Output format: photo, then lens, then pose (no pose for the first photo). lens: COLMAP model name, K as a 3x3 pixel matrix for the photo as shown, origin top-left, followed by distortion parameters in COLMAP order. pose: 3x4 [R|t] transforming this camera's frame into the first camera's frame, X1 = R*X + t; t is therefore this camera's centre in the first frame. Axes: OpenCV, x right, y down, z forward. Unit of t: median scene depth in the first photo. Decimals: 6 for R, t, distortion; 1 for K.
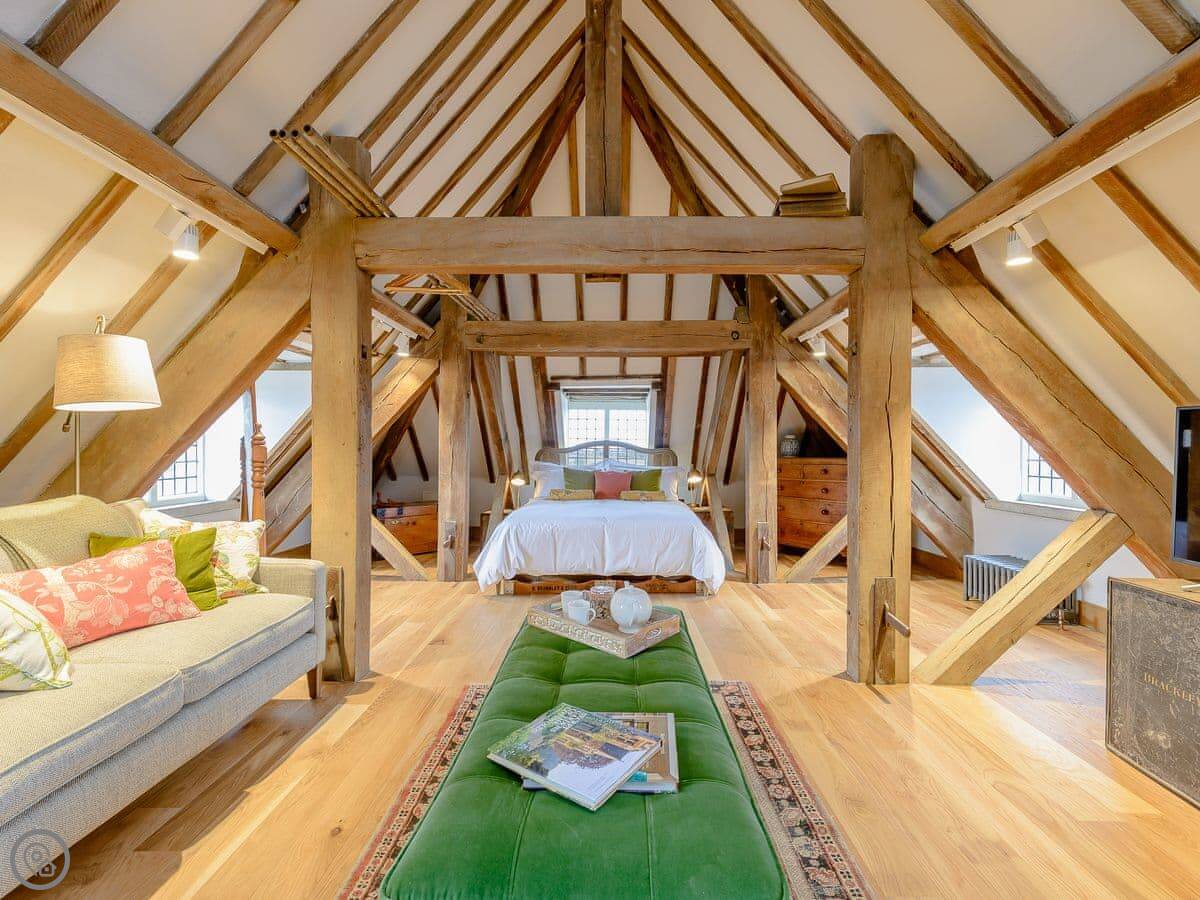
lens RADIAL K [[559.7, 0, 604.7], [0, 559.7, 454.3], [0, 0, 1]] dist [0.016514, -0.006854]
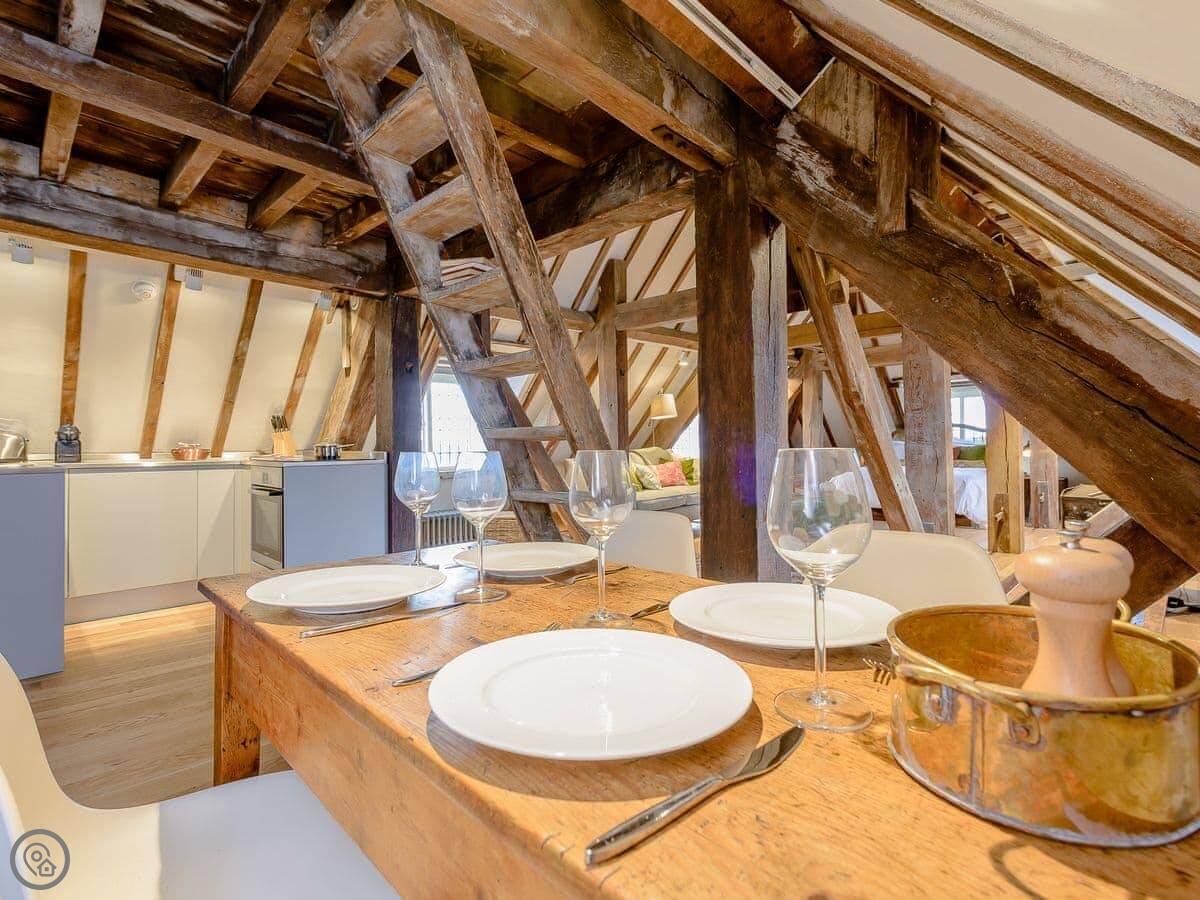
lens RADIAL K [[590.6, 0, 598.7], [0, 590.6, 442.6], [0, 0, 1]] dist [0.009457, -0.003734]
pose [[0.719463, -0.010449, -0.694452, 0.881498], [0.006089, 0.999943, -0.008737, 0.065119], [0.694504, 0.002058, 0.719486, -1.253045]]
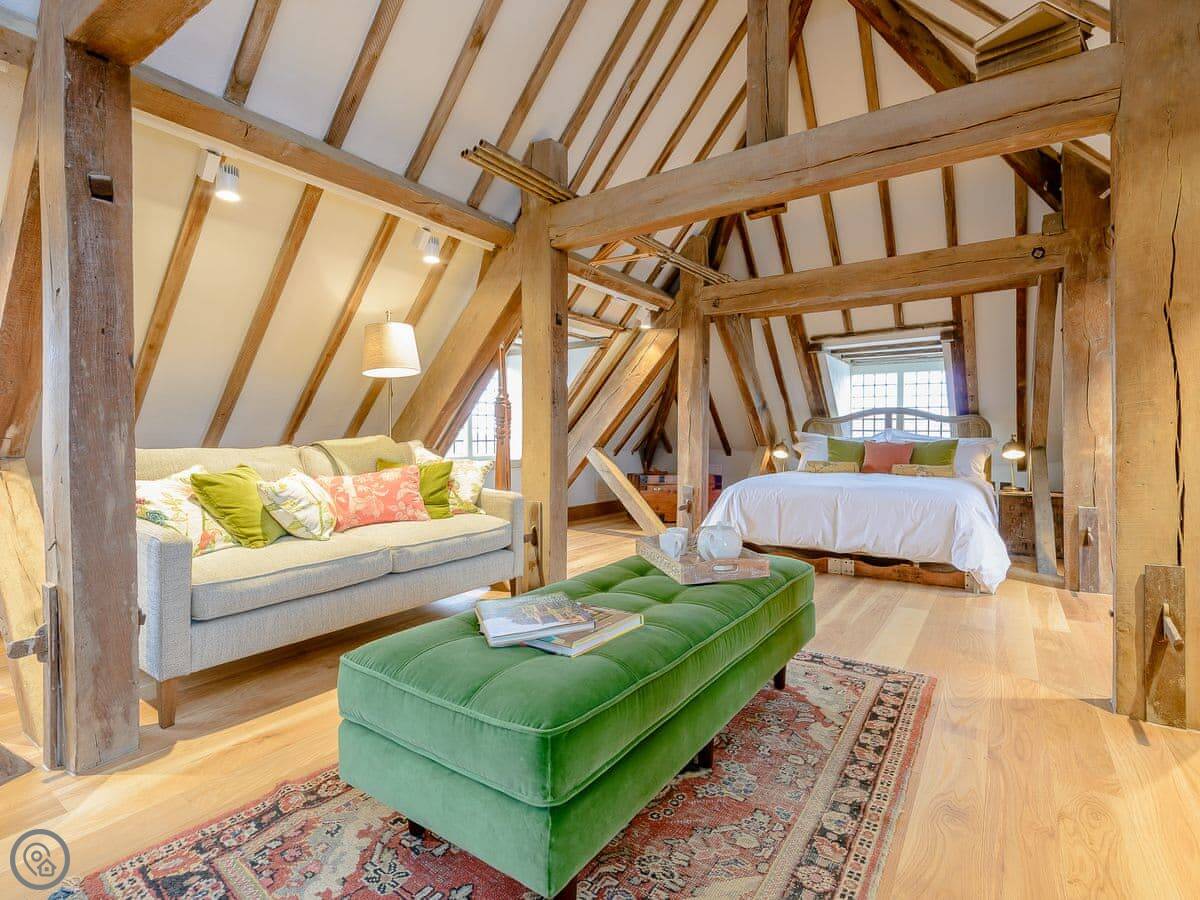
lens RADIAL K [[590.6, 0, 594.4], [0, 590.6, 438.7], [0, 0, 1]] dist [0.009457, -0.003734]
pose [[0.827228, -0.000072, -0.561867, 0.331004], [-0.004882, 0.999961, -0.007317, 0.076043], [0.561845, 0.008796, 0.827196, 0.030575]]
